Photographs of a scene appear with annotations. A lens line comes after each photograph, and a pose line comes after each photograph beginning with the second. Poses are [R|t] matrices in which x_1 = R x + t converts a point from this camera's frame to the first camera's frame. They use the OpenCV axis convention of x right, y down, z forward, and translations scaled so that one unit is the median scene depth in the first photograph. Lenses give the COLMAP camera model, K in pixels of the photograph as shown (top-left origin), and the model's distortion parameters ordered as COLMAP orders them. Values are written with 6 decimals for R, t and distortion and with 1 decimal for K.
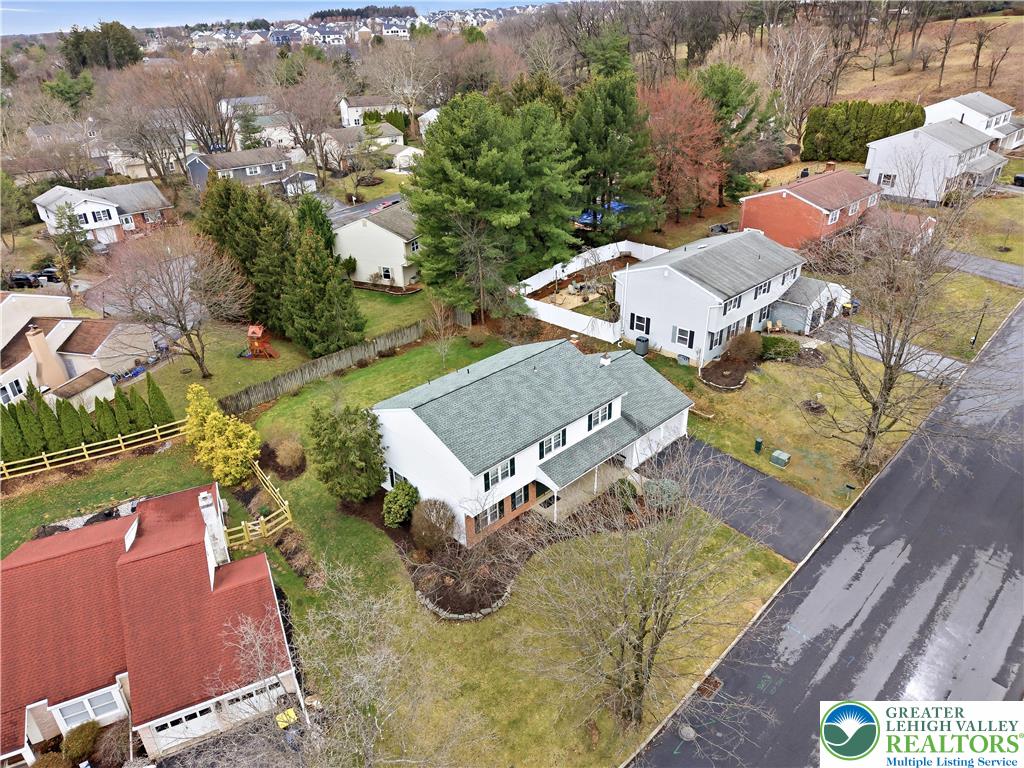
lens RADIAL K [[714.1, 0, 531.0], [0, 714.1, 384.2], [0, 0, 1]] dist [0.002955, -0.004450]
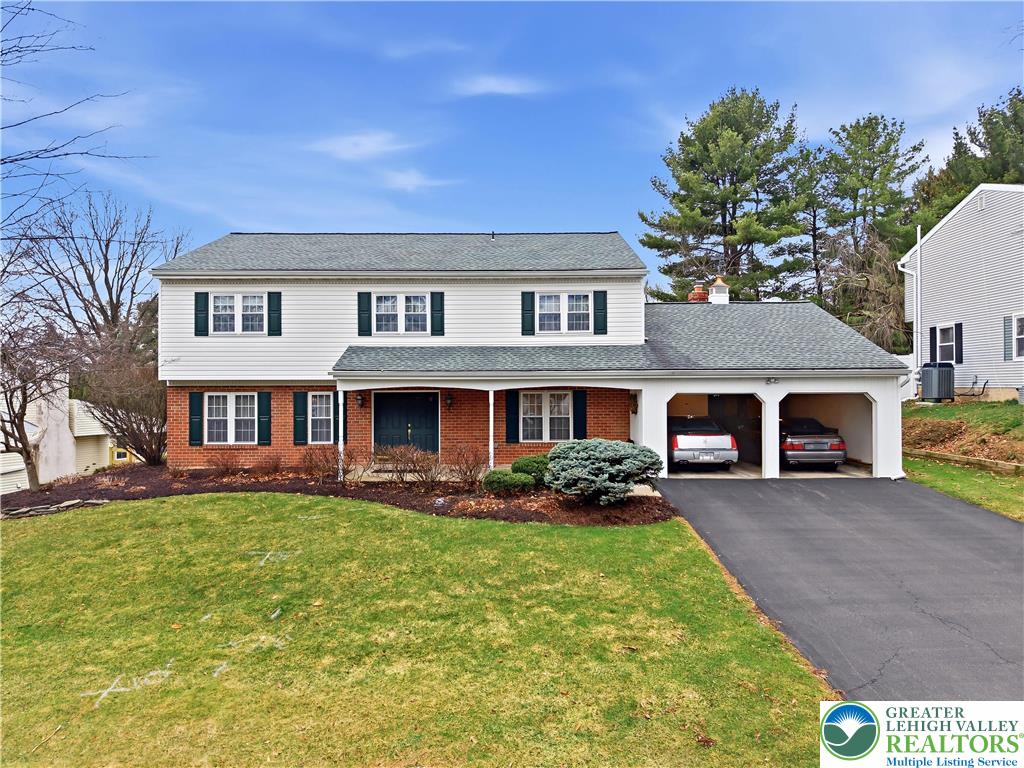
lens RADIAL K [[714.1, 0, 531.0], [0, 714.1, 384.2], [0, 0, 1]] dist [0.002955, -0.004450]
pose [[0.699283, 0.002874, -0.714839, 0.424362], [-0.324444, 0.892339, -0.313796, 0.244344], [0.636977, 0.451357, 0.624930, 0.800133]]
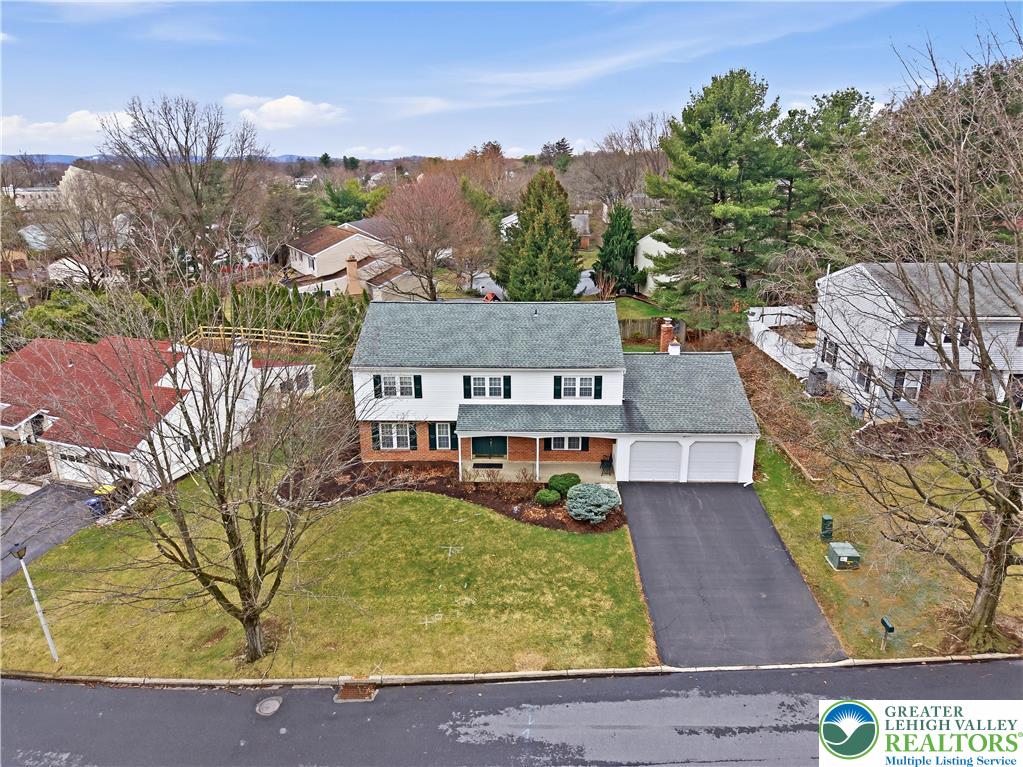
lens RADIAL K [[713.4, 0, 530.5], [0, 713.4, 383.7], [0, 0, 1]] dist [0.002955, -0.004450]
pose [[0.679598, 0.225741, -0.697988, 0.651975], [-0.335829, 0.941656, -0.022434, 0.082634], [0.652200, 0.249650, 0.715758, 0.447416]]
